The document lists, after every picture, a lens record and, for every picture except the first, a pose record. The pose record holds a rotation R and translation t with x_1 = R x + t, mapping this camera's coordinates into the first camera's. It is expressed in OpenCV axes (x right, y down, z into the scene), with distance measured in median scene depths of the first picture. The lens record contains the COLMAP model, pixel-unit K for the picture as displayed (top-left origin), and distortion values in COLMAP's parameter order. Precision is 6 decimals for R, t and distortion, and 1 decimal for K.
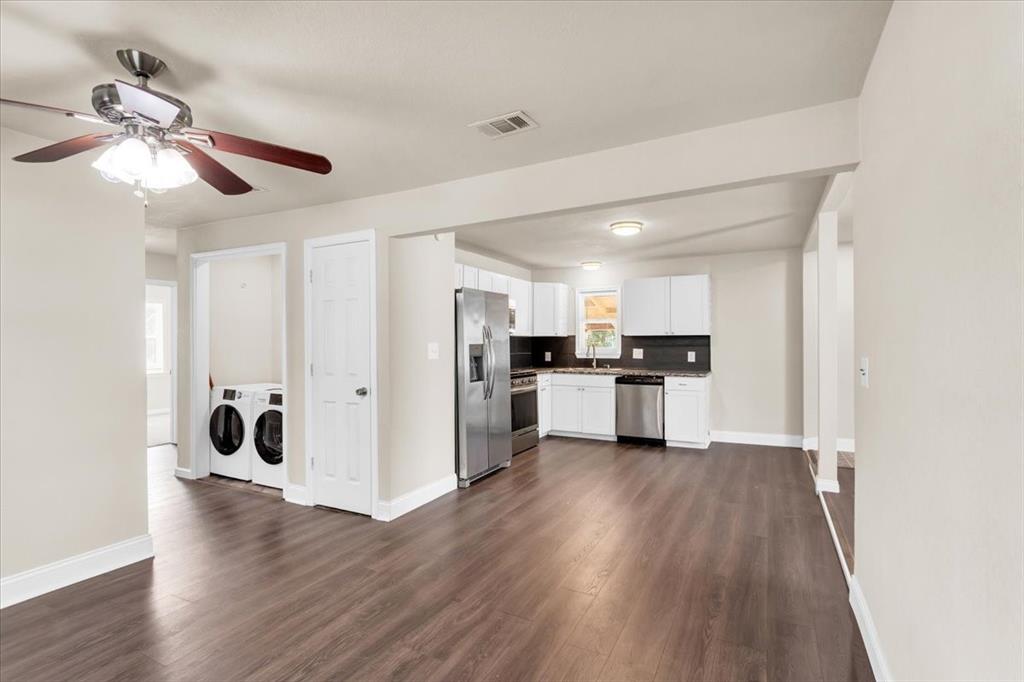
lens RADIAL K [[495.1, 0, 512.0], [0, 495.1, 341.0], [0, 0, 1]] dist [0.021785, 0.000804]
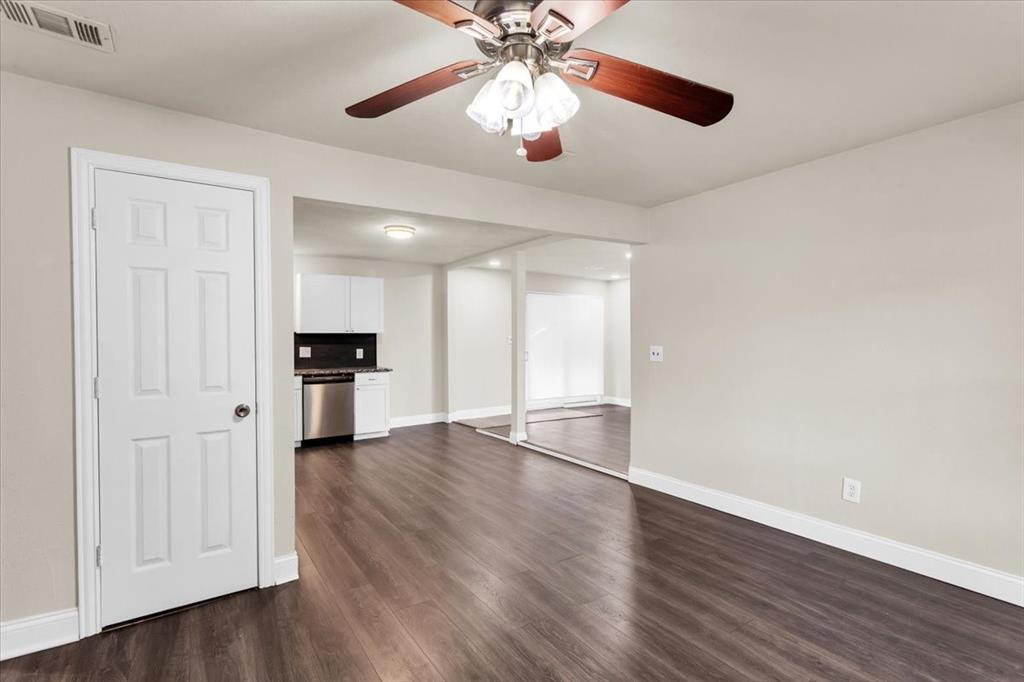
lens RADIAL K [[495.1, 0, 512.0], [0, 495.1, 341.0], [0, 0, 1]] dist [0.021785, 0.000804]
pose [[0.504305, -0.005895, 0.863506, -0.585679], [0.006820, 0.999973, 0.002843, 0.006134], [-0.863499, 0.004455, 0.504331, 0.280900]]
